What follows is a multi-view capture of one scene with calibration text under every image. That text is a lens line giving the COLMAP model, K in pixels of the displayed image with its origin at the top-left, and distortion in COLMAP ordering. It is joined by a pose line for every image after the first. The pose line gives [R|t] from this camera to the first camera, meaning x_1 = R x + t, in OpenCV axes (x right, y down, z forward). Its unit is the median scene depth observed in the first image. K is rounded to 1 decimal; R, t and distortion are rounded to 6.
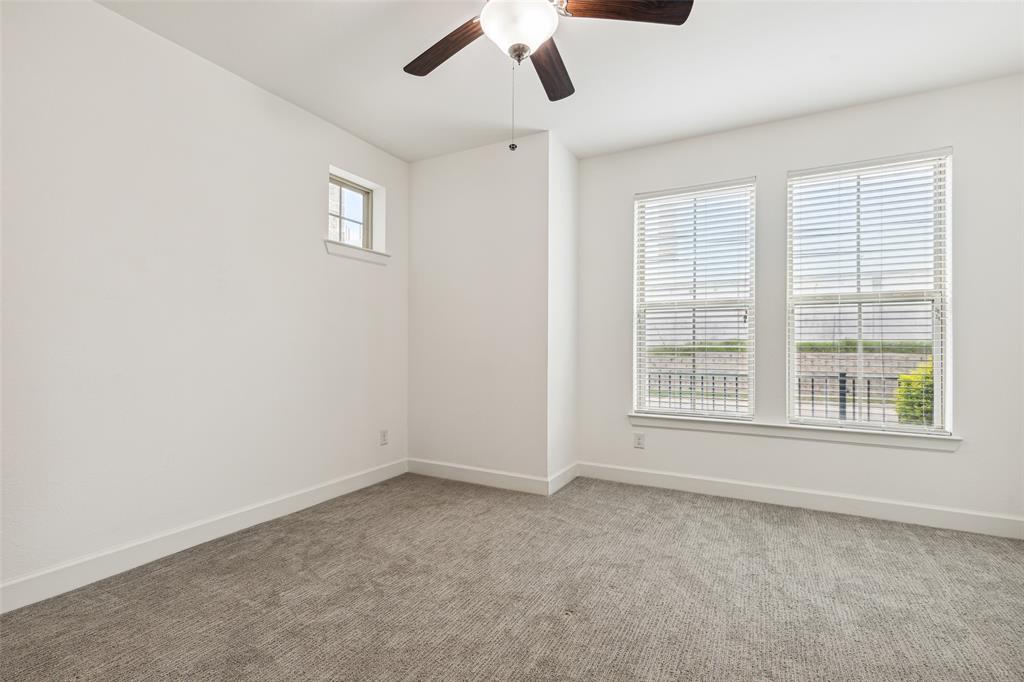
lens RADIAL K [[468.5, 0, 507.9], [0, 468.5, 346.5], [0, 0, 1]] dist [0.003345, 0.000299]
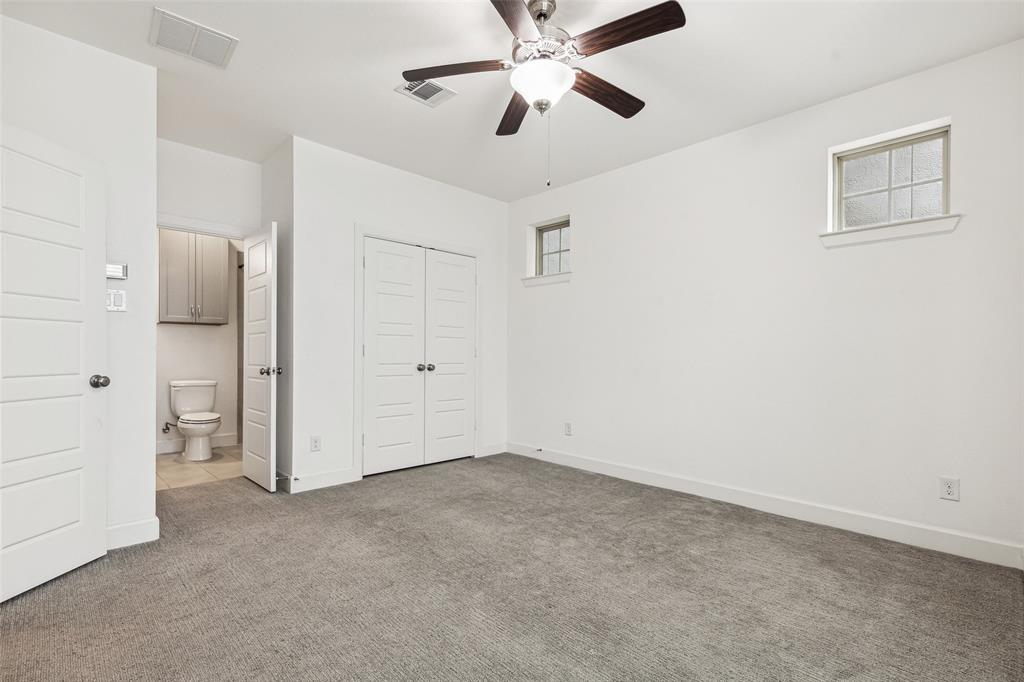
lens RADIAL K [[457.7, 0, 510.1], [0, 457.7, 354.3], [0, 0, 1]] dist [0.001523, 0.000184]
pose [[-0.289293, -0.002578, -0.957237, 0.543663], [-0.005086, 0.999986, -0.001156, 0.005468], [0.957227, 0.004534, -0.289303, 0.587799]]
